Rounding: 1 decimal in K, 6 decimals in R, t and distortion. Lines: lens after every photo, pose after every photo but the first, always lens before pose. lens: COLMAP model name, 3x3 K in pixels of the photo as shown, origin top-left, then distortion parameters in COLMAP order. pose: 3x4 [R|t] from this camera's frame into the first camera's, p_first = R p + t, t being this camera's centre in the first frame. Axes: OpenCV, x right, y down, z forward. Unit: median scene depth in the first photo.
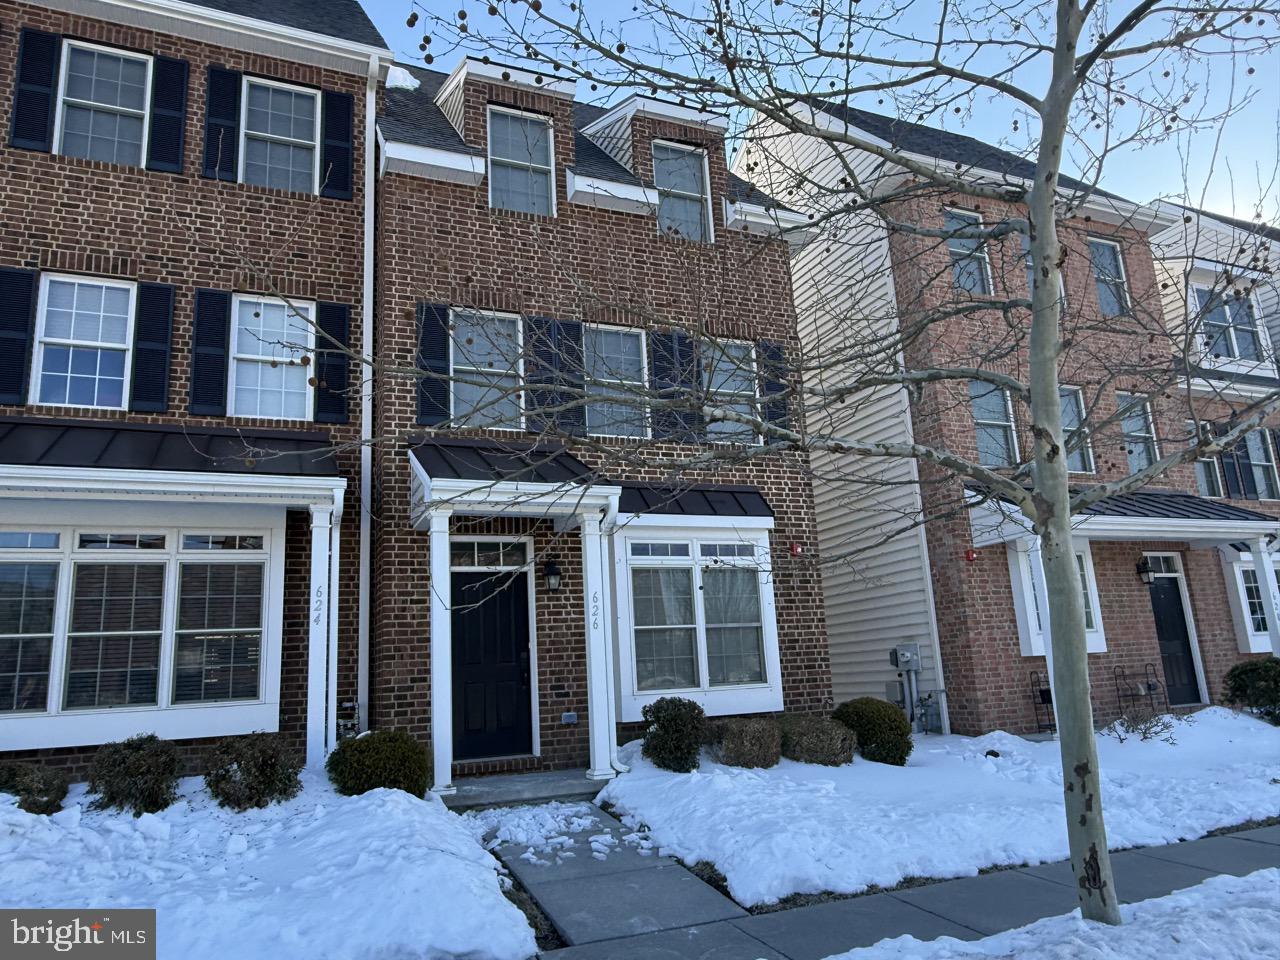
lens RADIAL K [[896.7, 0, 631.3], [0, 896.7, 483.7], [0, 0, 1]] dist [-0.013394, -0.000849]
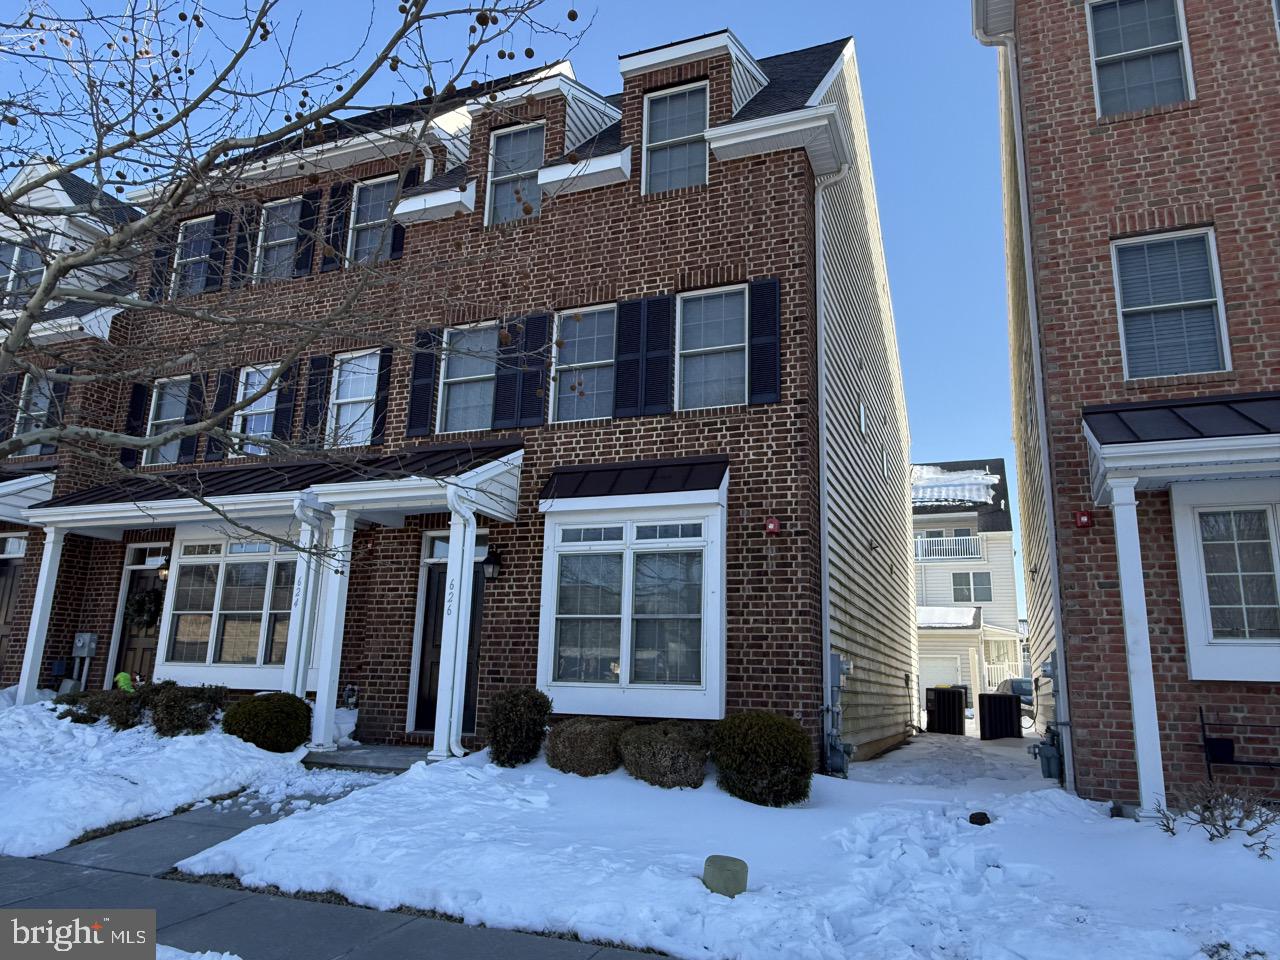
lens RADIAL K [[896.7, 0, 631.5], [0, 896.7, 476.0], [0, 0, 1]] dist [-0.013394, -0.000849]
pose [[0.696375, -0.092537, -0.711687, 0.722623], [0.090997, 0.995034, -0.040340, 0.052701], [0.711886, -0.036670, 0.701337, 0.360596]]
